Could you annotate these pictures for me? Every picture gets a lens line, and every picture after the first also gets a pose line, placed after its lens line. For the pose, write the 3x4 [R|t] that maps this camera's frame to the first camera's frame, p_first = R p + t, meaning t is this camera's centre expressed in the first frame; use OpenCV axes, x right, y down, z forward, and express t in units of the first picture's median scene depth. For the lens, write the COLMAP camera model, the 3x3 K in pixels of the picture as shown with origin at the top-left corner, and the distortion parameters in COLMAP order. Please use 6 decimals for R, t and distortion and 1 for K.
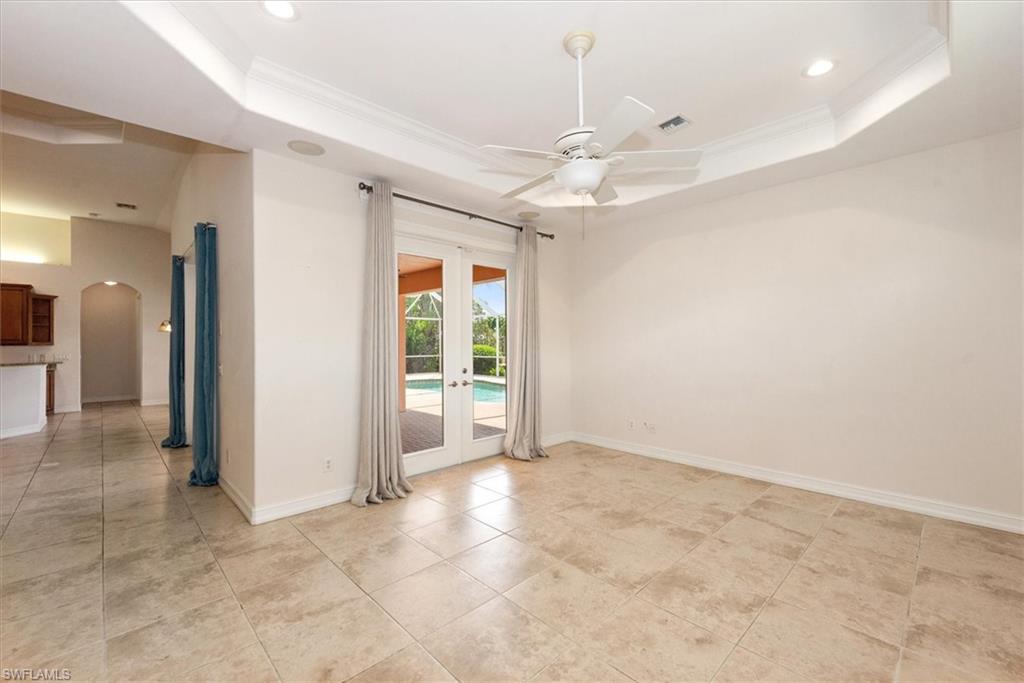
lens RADIAL K [[416.4, 0, 509.6], [0, 416.4, 338.2], [0, 0, 1]] dist [0.014510, -0.003892]
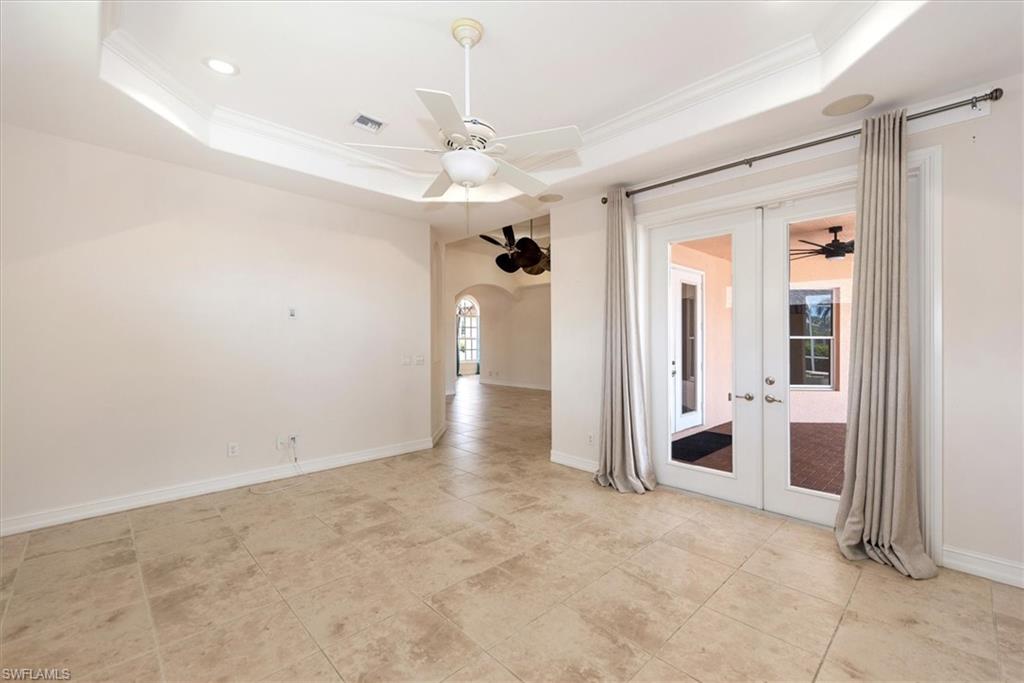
lens RADIAL K [[416.4, 0, 510.4], [0, 416.4, 345.3], [0, 0, 1]] dist [0.014510, -0.003892]
pose [[0.032565, 0.016784, -0.999329, 1.000039], [0.006442, 0.999835, 0.017003, 0.004734], [0.999449, -0.006992, 0.032451, 0.930665]]
